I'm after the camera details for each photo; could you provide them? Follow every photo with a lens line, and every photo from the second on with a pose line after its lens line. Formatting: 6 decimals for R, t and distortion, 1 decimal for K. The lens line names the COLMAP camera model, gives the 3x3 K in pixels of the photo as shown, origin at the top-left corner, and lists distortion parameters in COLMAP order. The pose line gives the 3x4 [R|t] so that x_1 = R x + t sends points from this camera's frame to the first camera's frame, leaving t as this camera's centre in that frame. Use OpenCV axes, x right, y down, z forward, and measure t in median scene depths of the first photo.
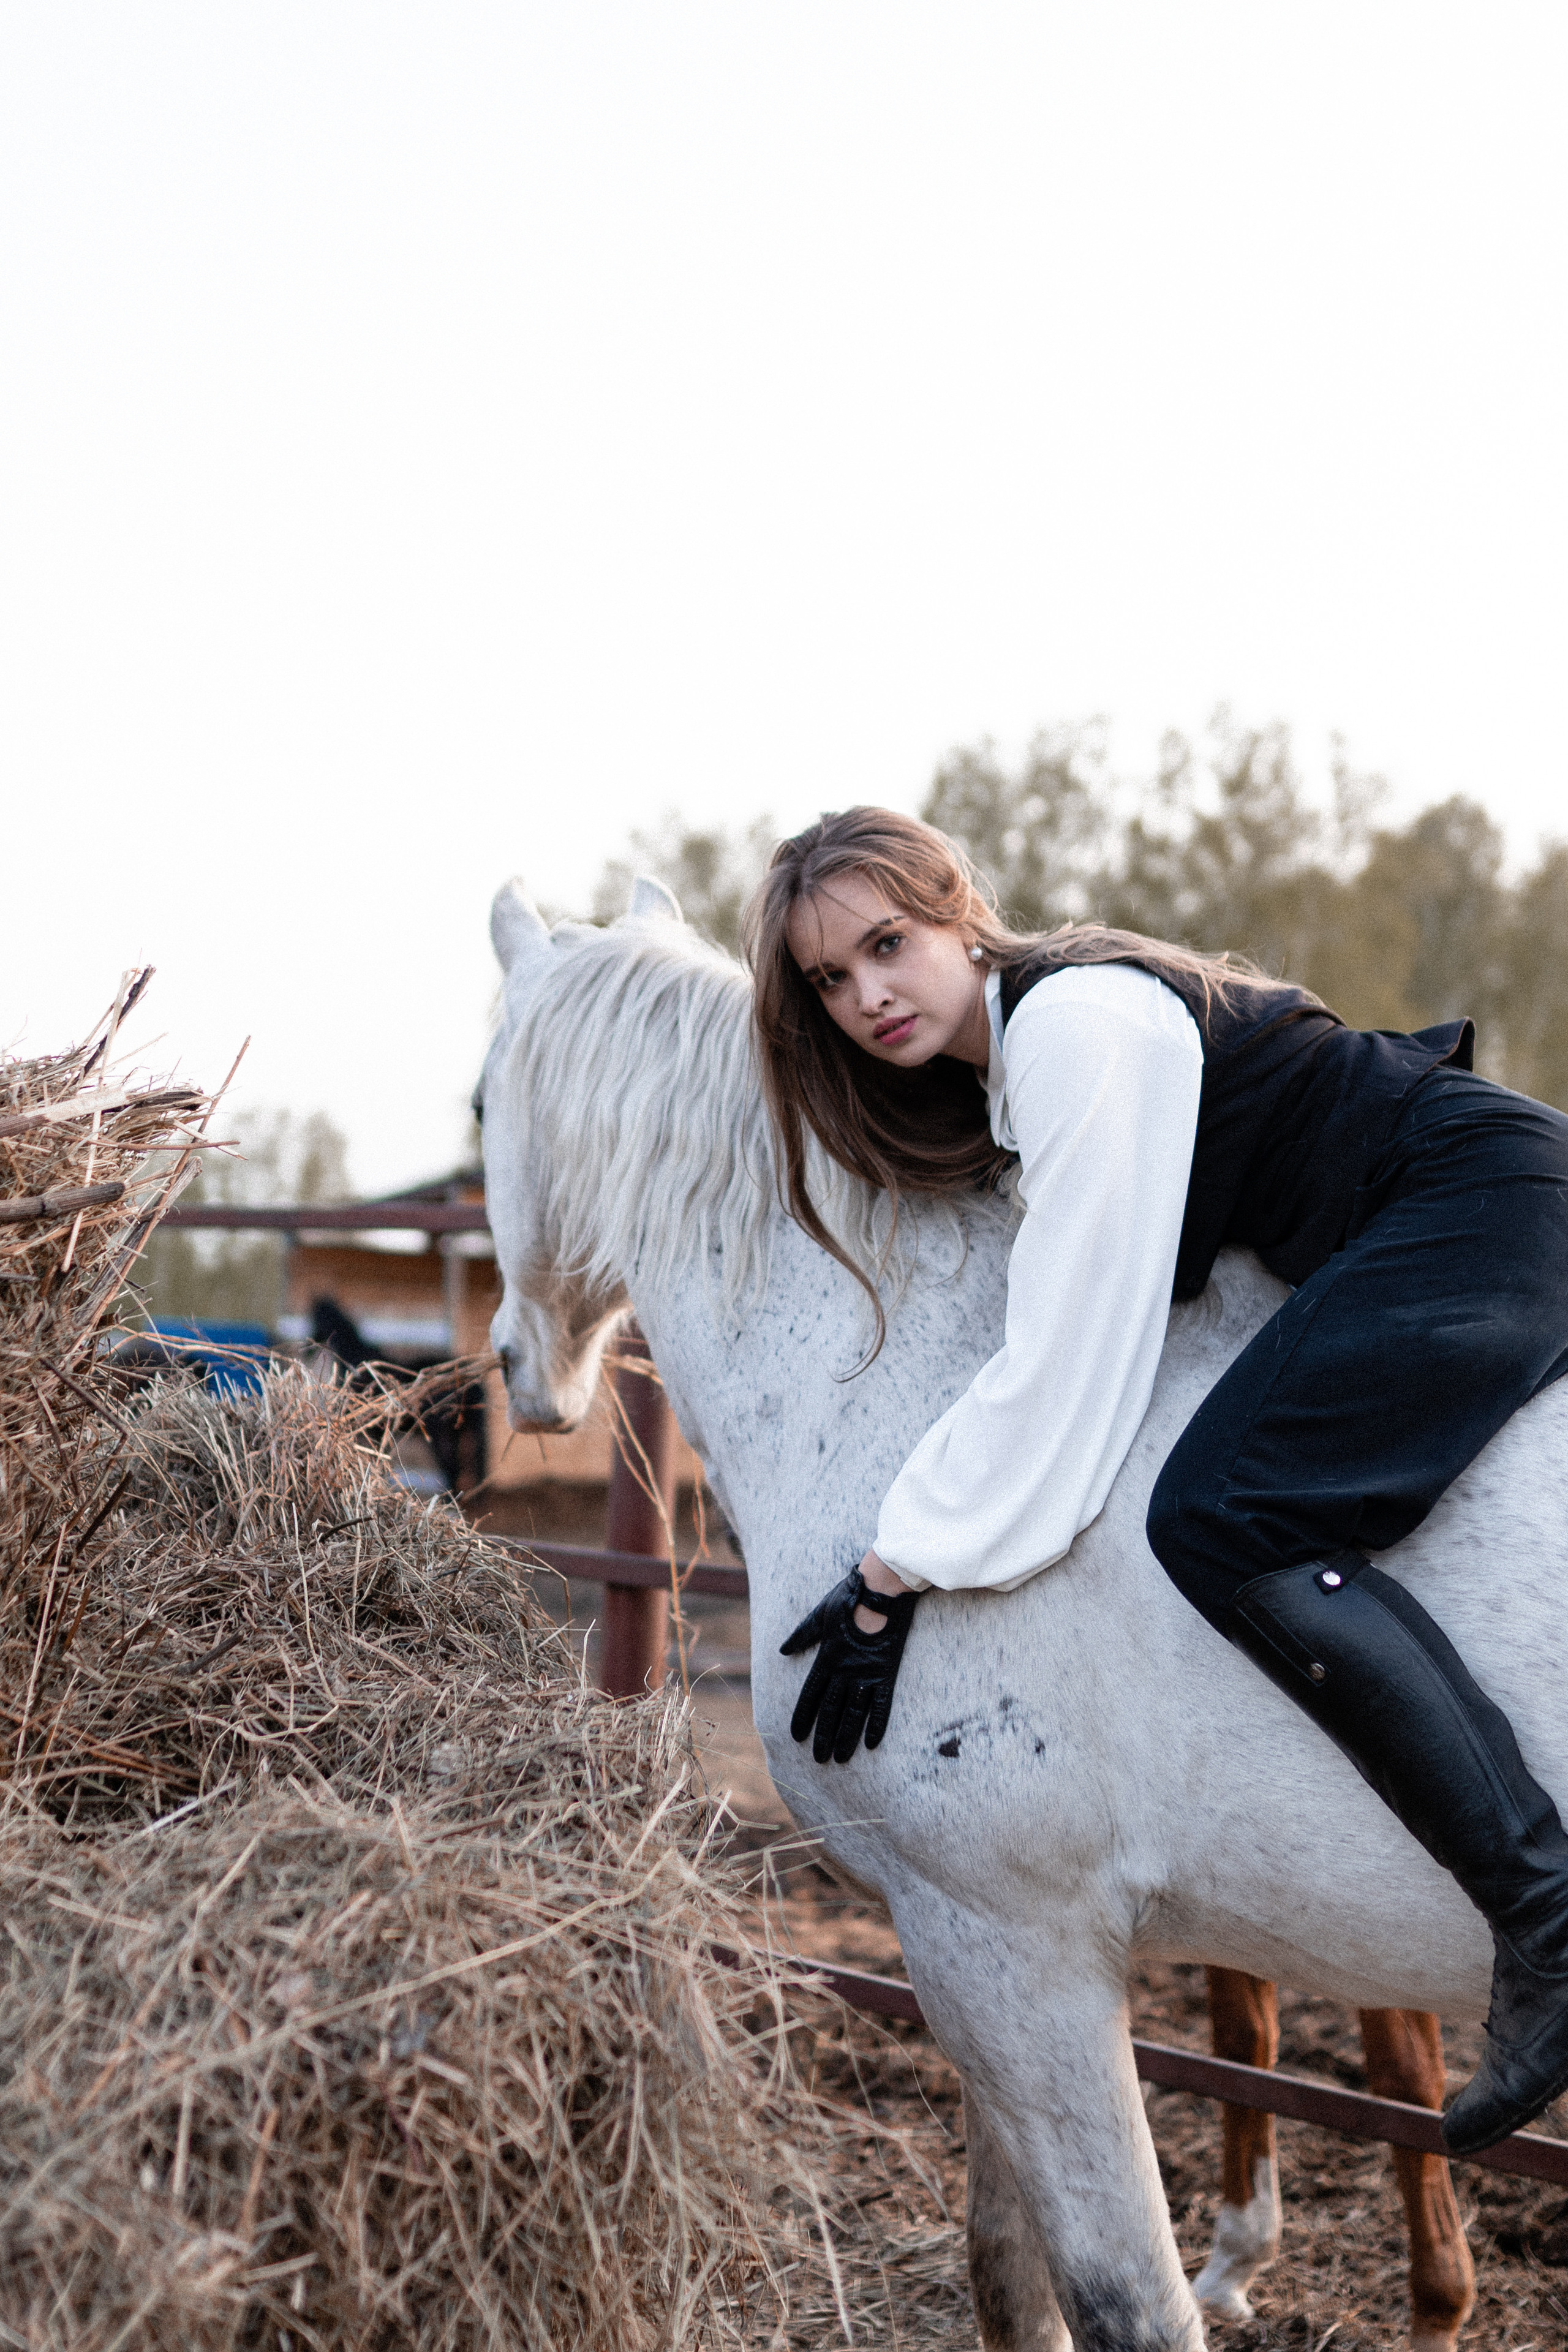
lens RADIAL K [[3235.6, 0, 784.0], [0, 3235.6, 1176.0], [0, 0, 1]] dist [-0.015929, -0.026185]
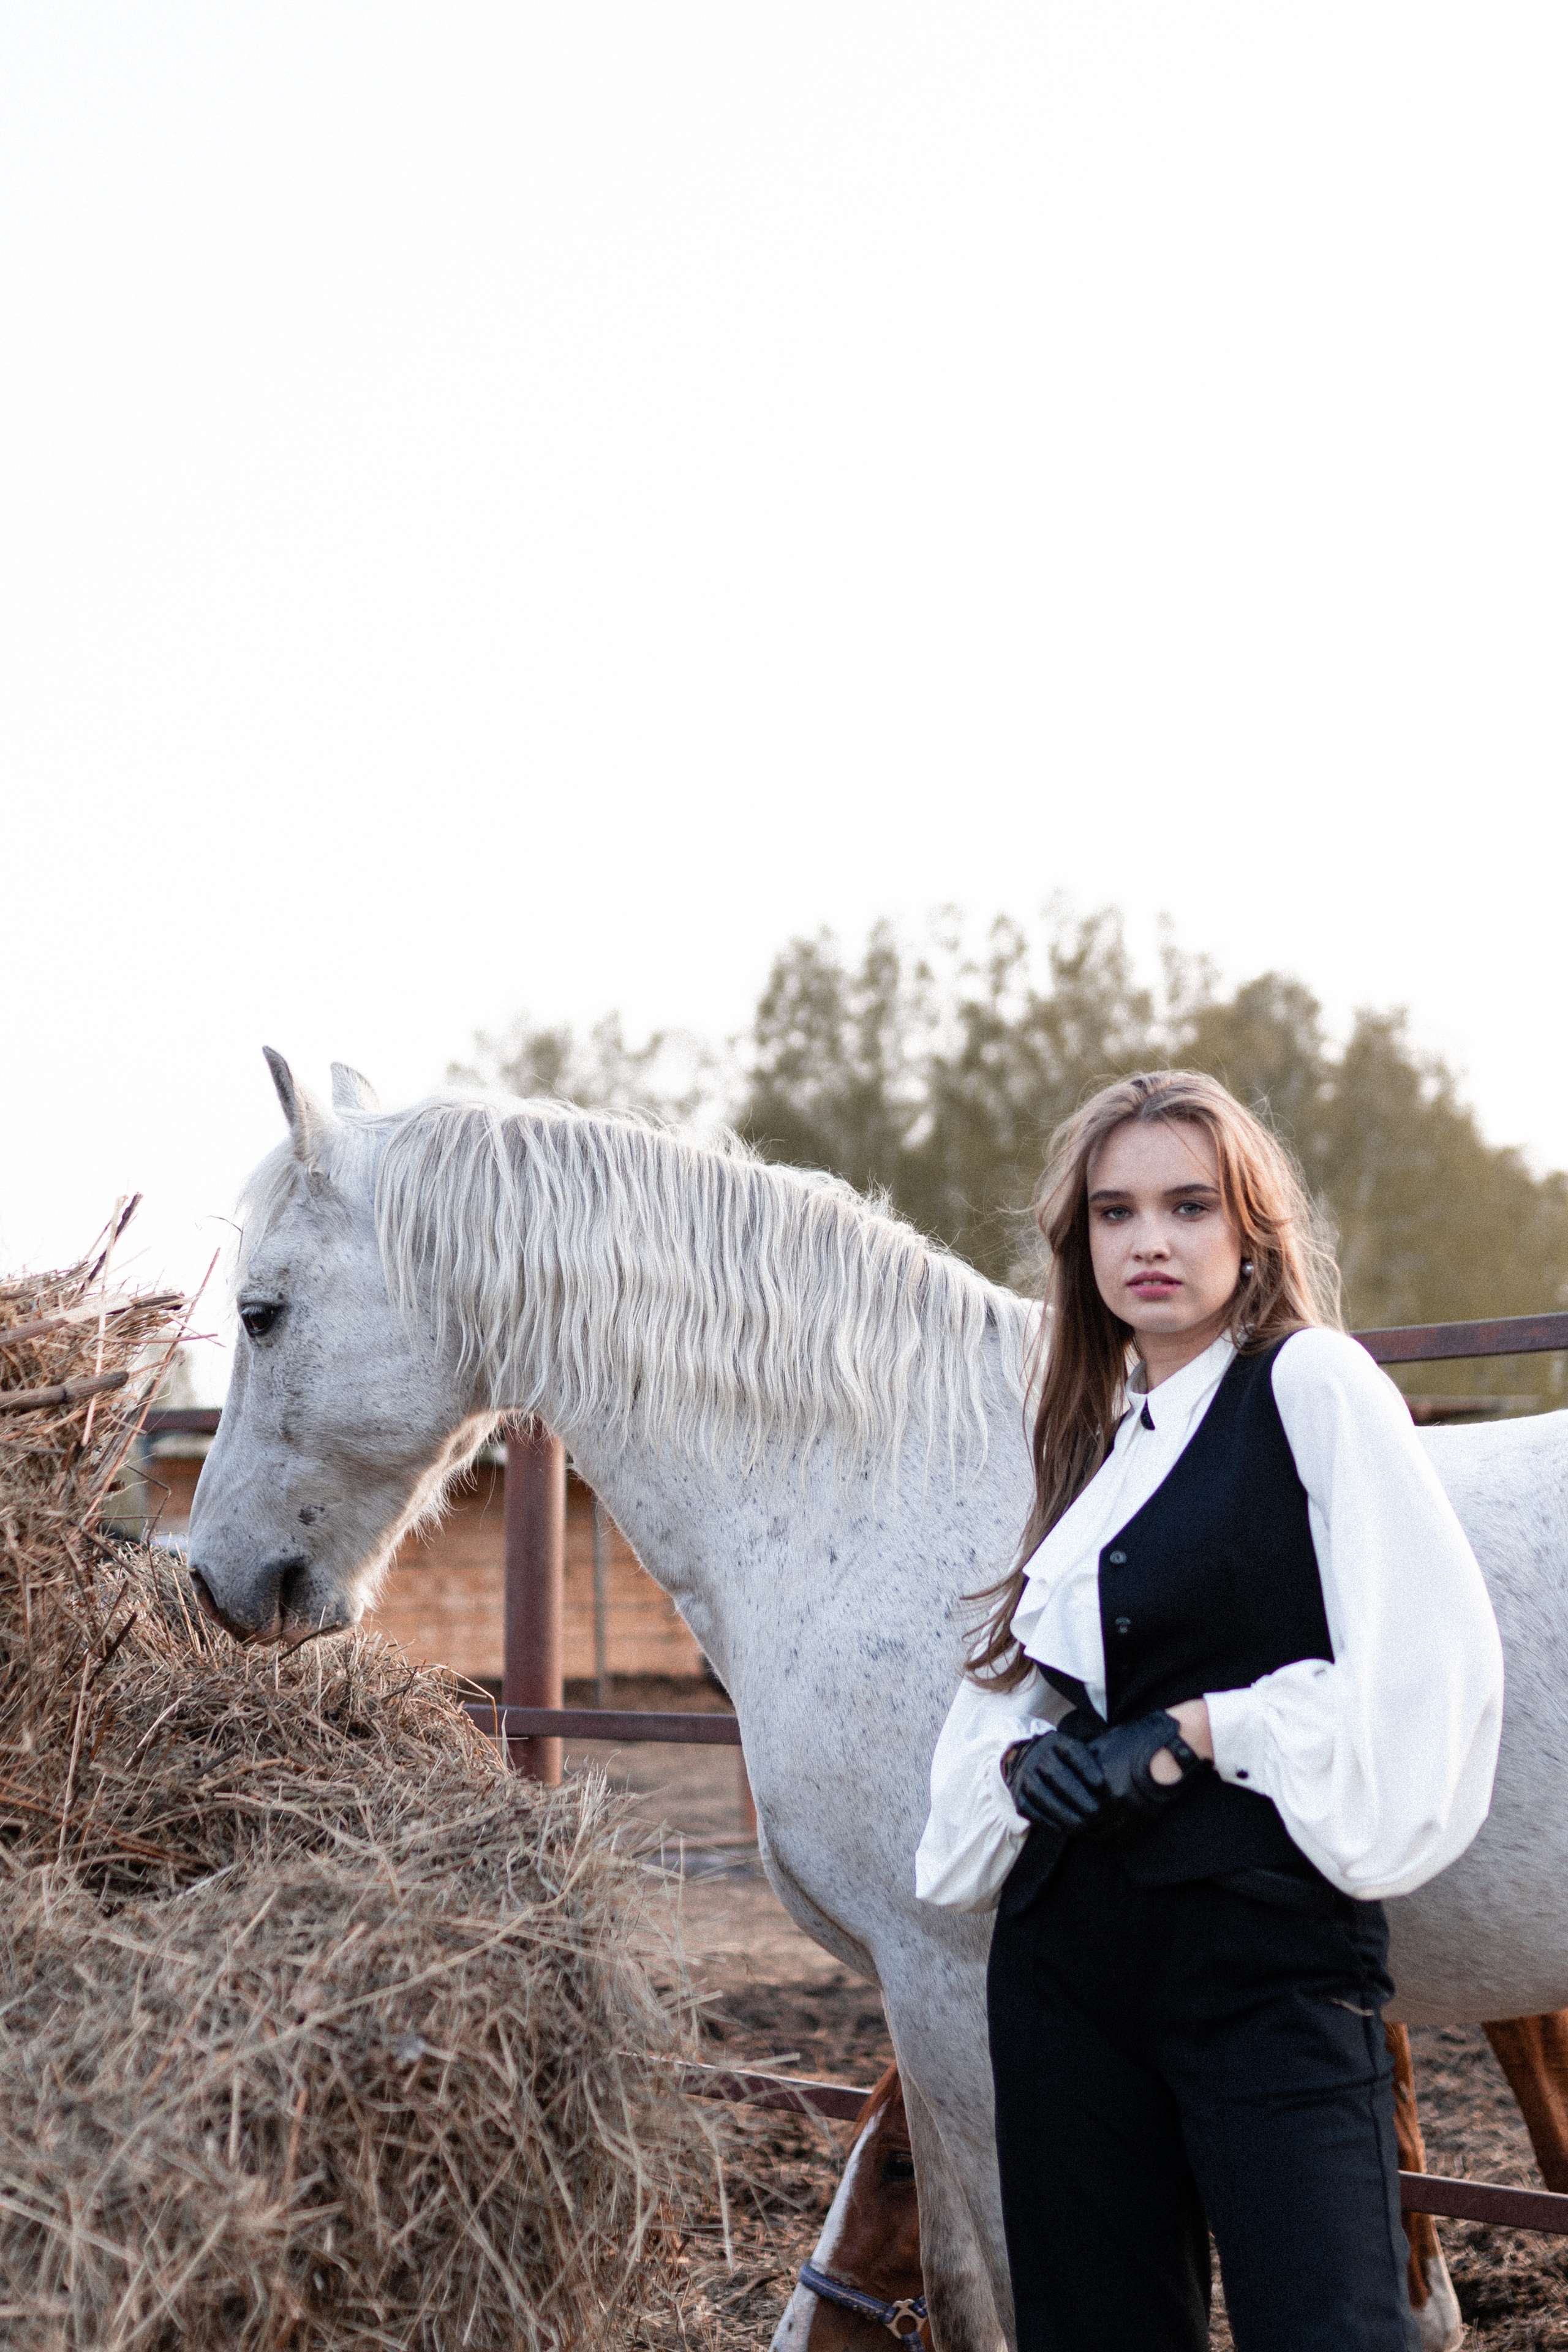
lens RADIAL K [[3235.6, 0, 784.0], [0, 3235.6, 1176.0], [0, 0, 1]] dist [-0.015929, -0.026185]
pose [[0.997865, -0.044446, 0.047855, -0.013970], [0.047266, 0.997108, -0.059505, 0.014960], [-0.045072, 0.061640, 0.997080, -0.268777]]
